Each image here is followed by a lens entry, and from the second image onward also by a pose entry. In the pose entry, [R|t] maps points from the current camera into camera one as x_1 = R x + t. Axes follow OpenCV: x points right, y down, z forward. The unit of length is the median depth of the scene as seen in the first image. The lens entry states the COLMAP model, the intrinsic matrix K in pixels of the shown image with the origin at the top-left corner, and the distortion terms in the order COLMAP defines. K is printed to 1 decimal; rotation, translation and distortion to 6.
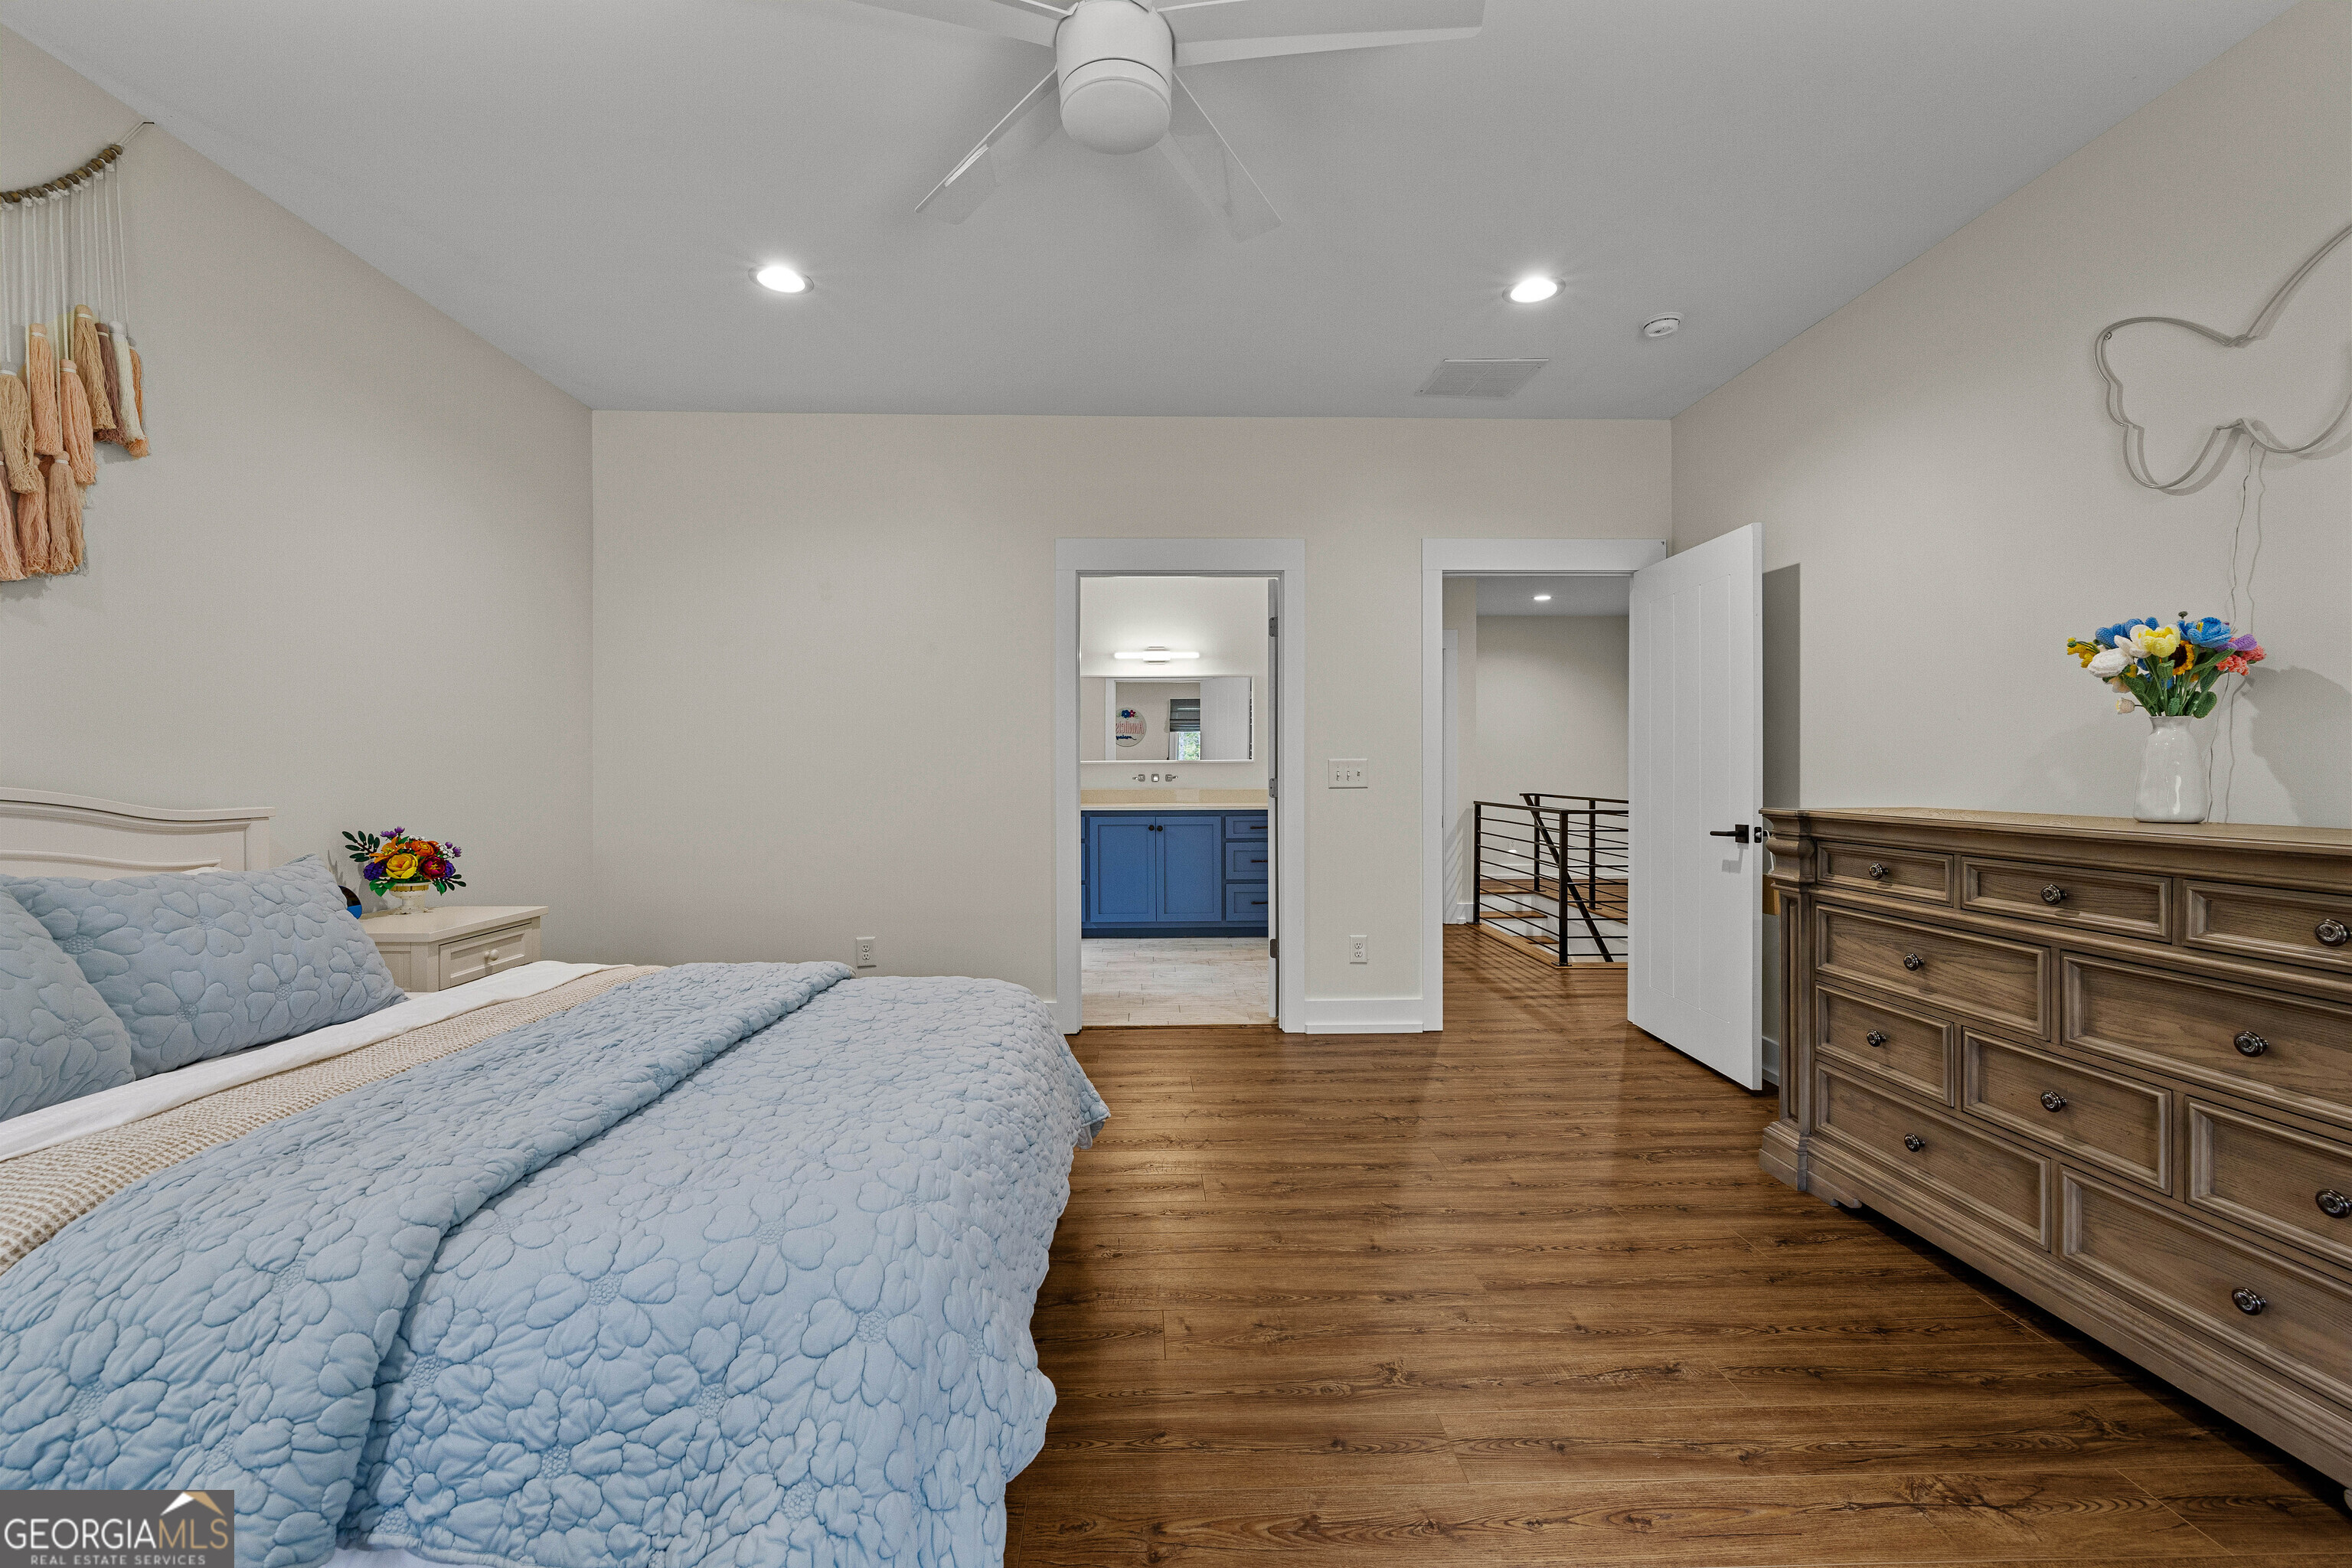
lens RADIAL K [[987.4, 0, 1166.2], [0, 987.4, 773.4], [0, 0, 1]] dist [0.000750, 0.000242]
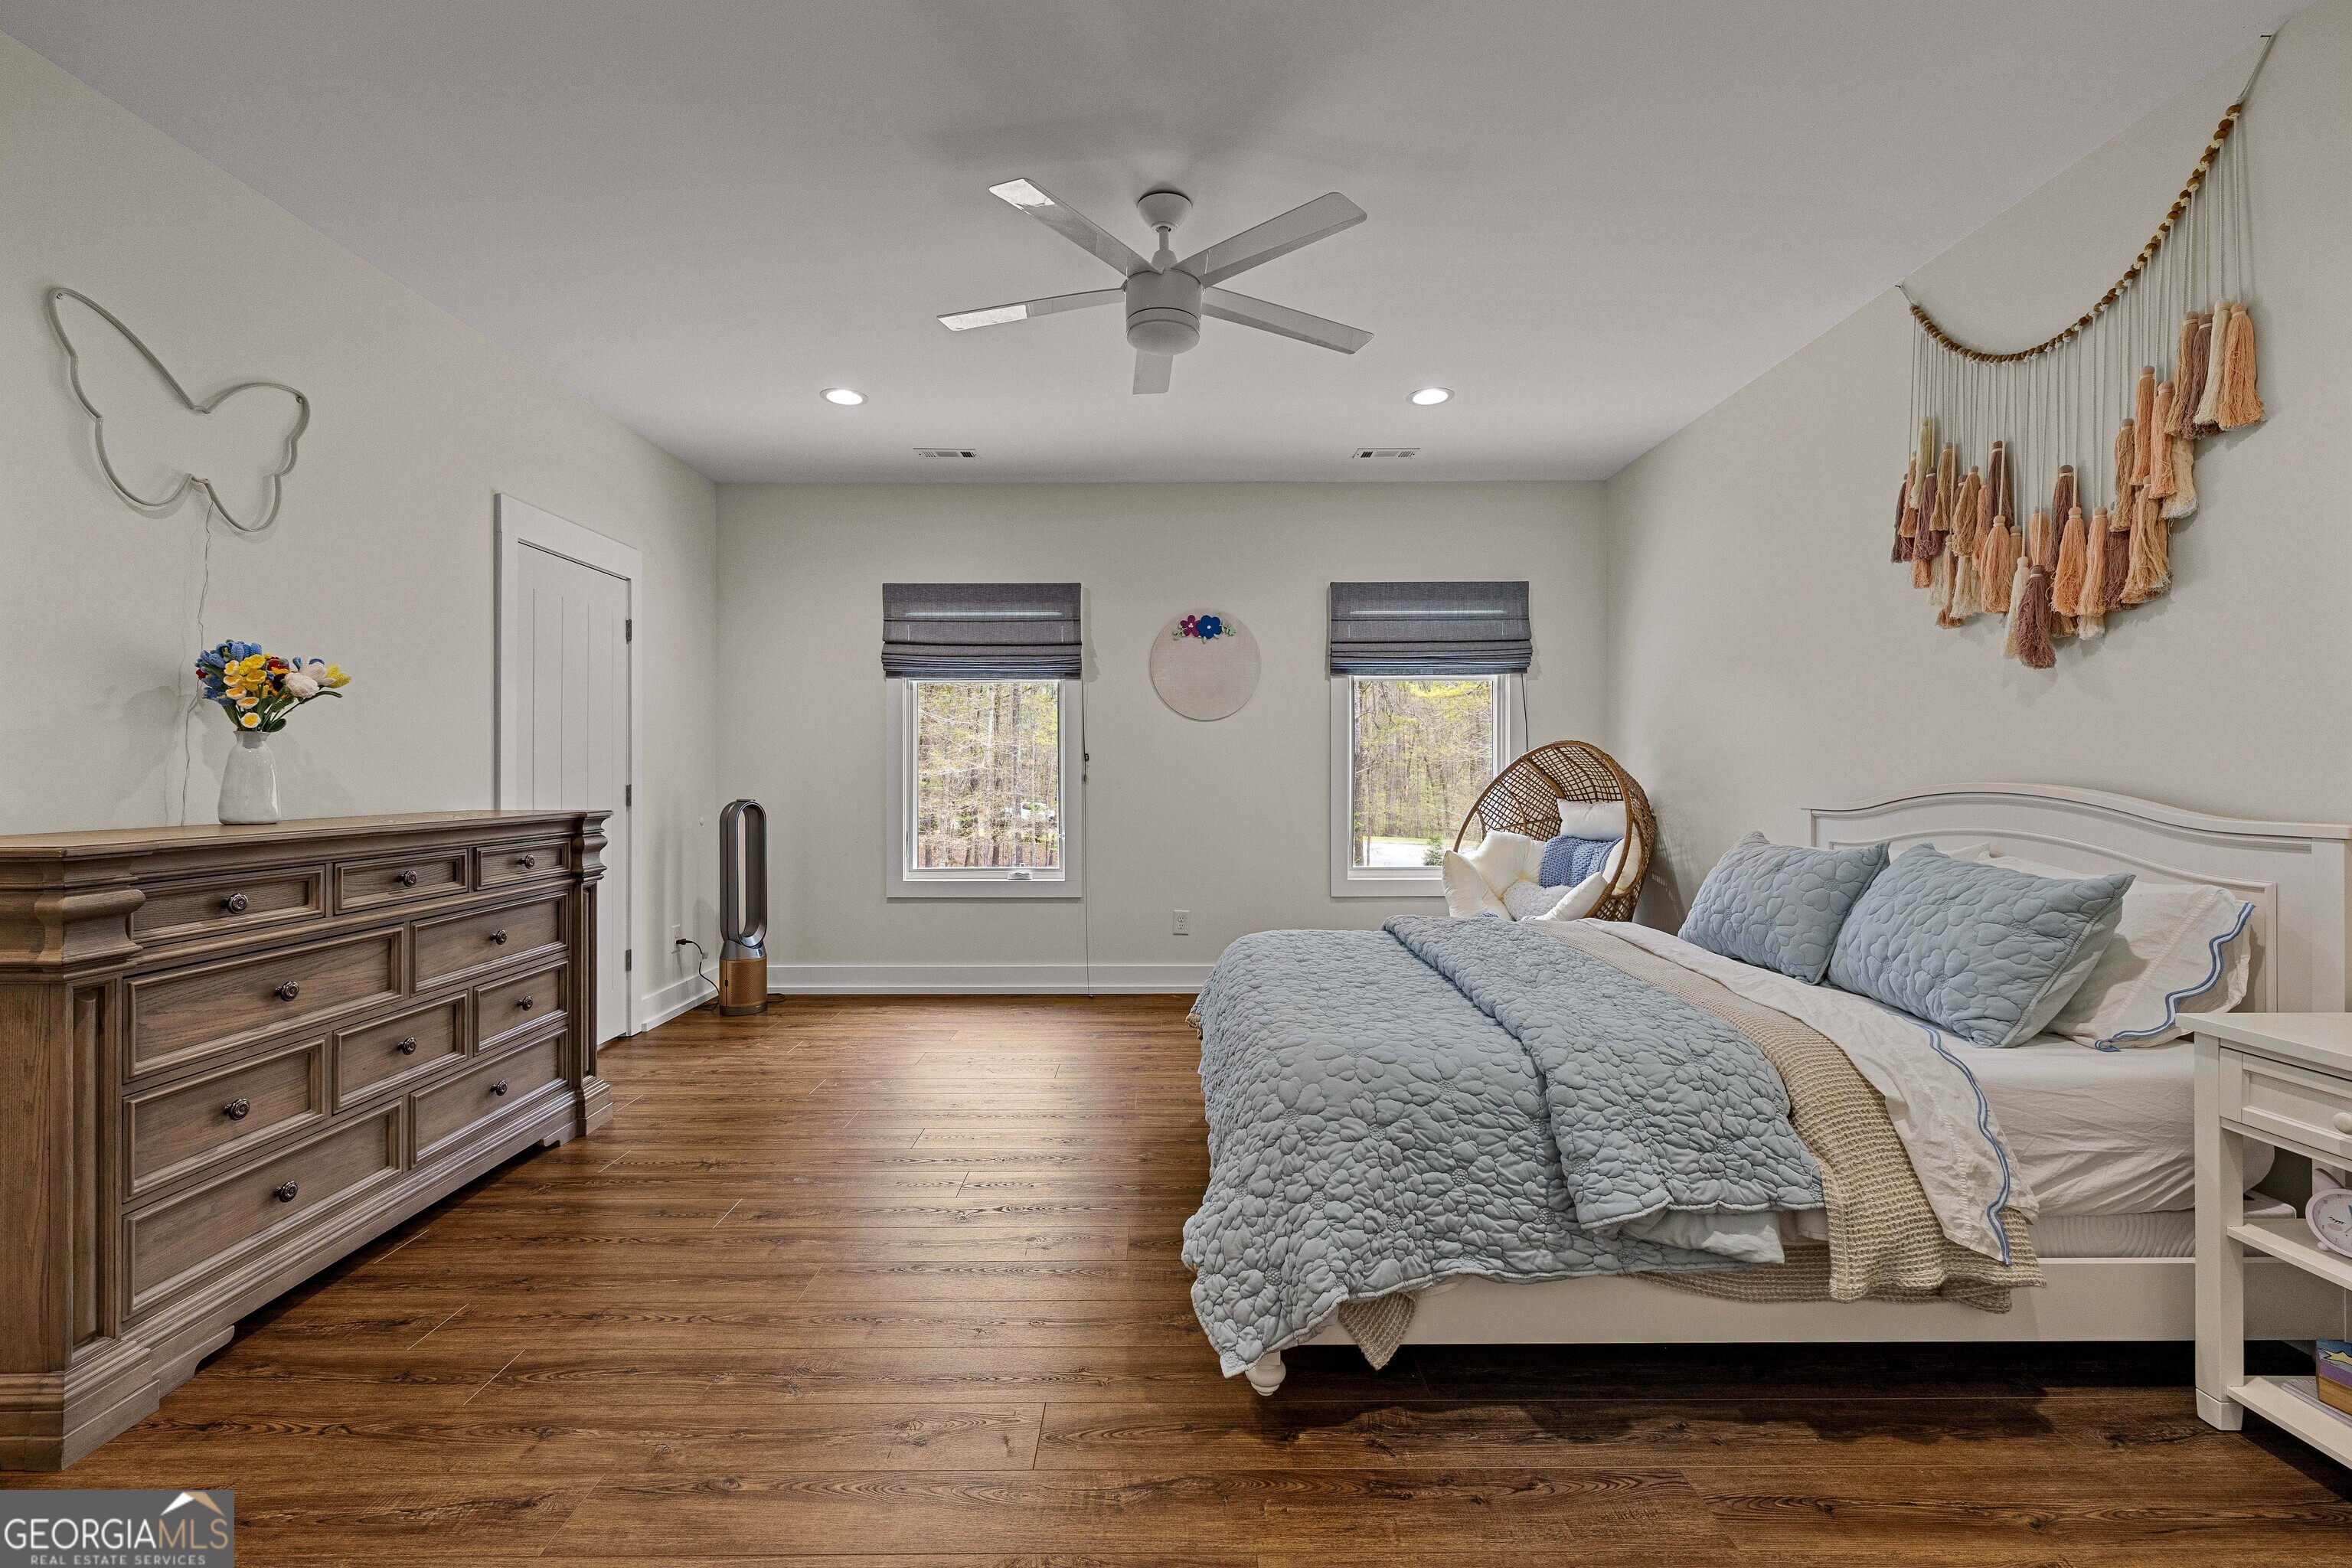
lens RADIAL K [[987.4, 0, 1166.2], [0, 987.4, 773.4], [0, 0, 1]] dist [0.000750, 0.000242]
pose [[-0.999716, 0.002704, 0.023695, -0.073379], [0.002727, 0.999996, 0.000914, -0.007541], [-0.023692, 0.000979, -0.999719, 1.971490]]
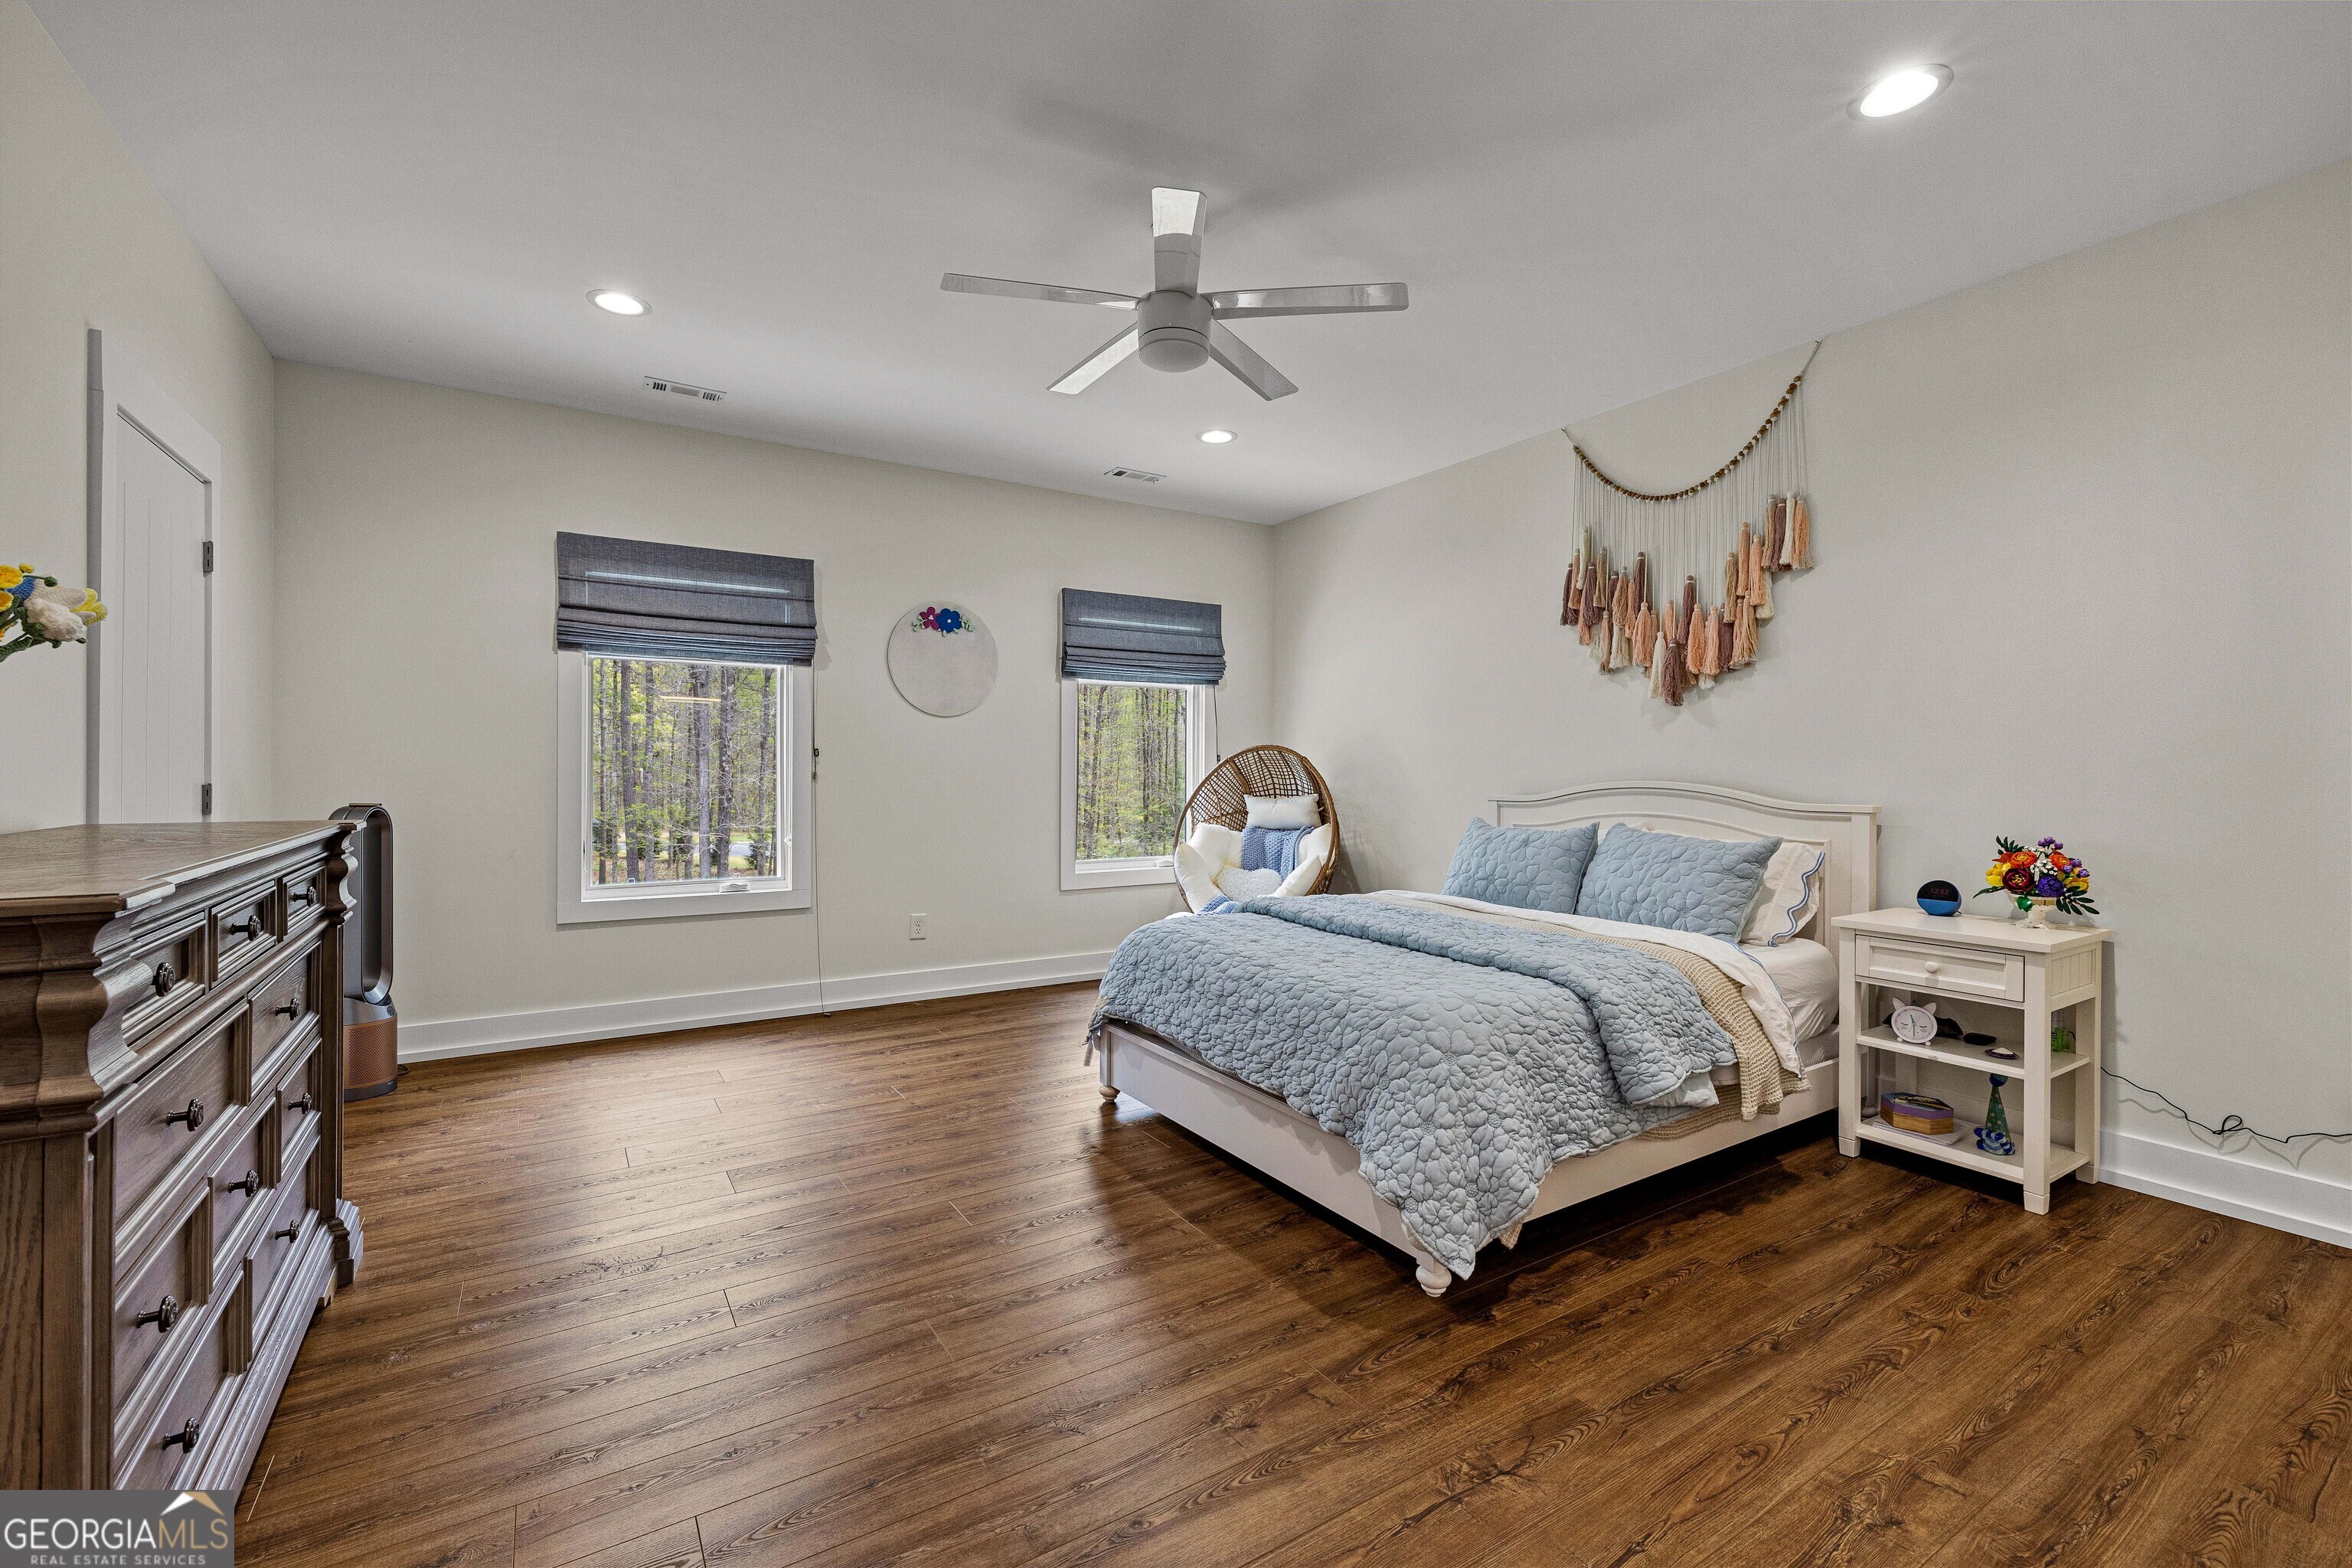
lens RADIAL K [[987.4, 0, 1166.2], [0, 987.4, 773.4], [0, 0, 1]] dist [0.000750, 0.000242]
pose [[-0.860609, -0.001200, -0.509264, 0.596562], [-0.003424, 0.999988, 0.003431, -0.009192], [0.509254, 0.004696, -0.860603, 1.850510]]
